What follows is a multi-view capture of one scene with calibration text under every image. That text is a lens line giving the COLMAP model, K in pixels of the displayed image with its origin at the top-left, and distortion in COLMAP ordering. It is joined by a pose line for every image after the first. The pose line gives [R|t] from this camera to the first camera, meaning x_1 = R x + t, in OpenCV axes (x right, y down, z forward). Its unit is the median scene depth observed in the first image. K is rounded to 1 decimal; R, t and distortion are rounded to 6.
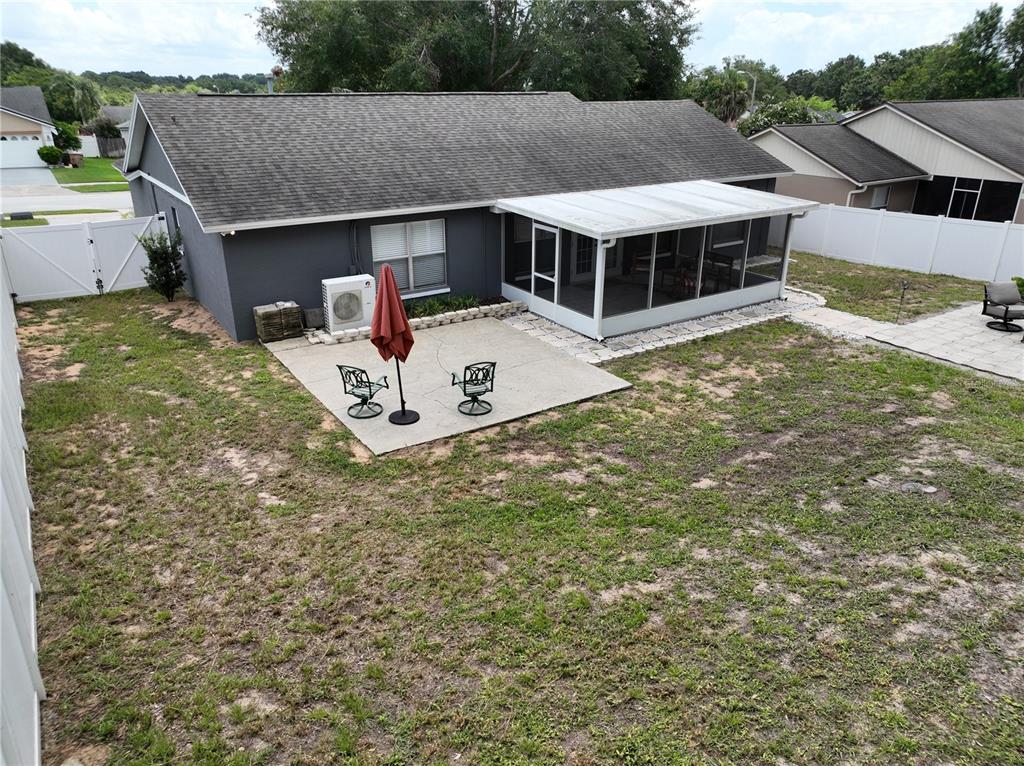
lens RADIAL K [[722.0, 0, 511.5], [0, 722.0, 386.8], [0, 0, 1]] dist [-0.002330, 0.021283]
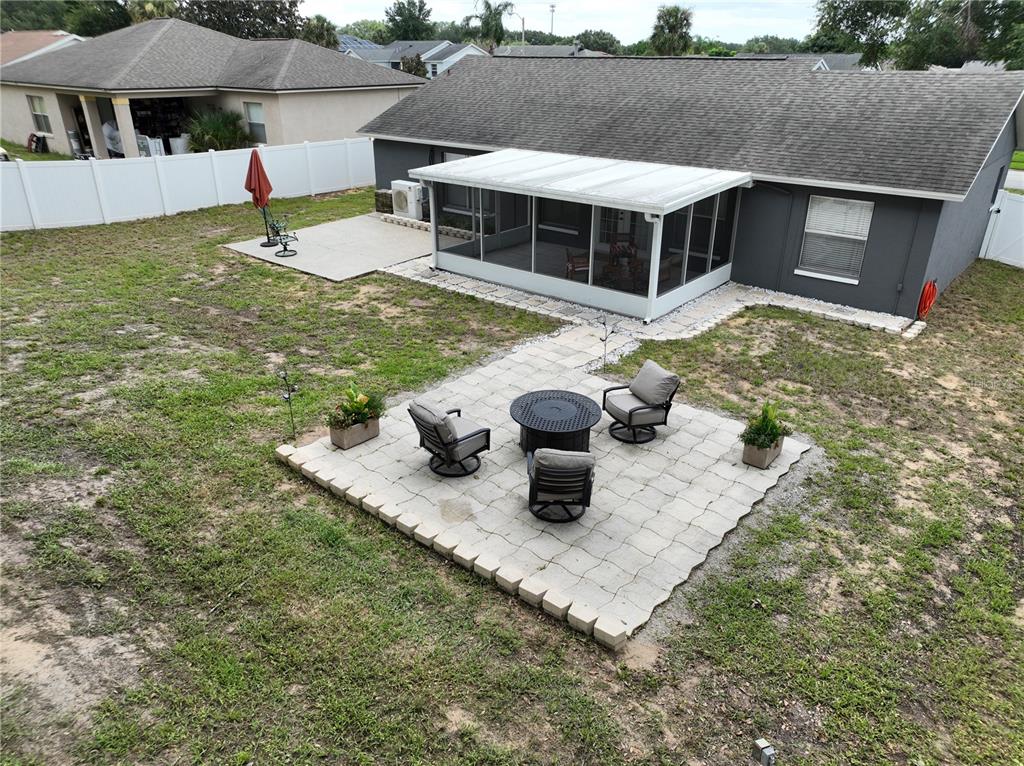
lens RADIAL K [[722.0, 0, 511.5], [0, 722.0, 386.8], [0, 0, 1]] dist [-0.002330, 0.021283]
pose [[0.294684, 0.403708, -0.866130, 1.335166], [-0.370294, 0.883804, 0.285960, -0.293769], [0.880933, 0.236455, 0.409934, 0.712705]]
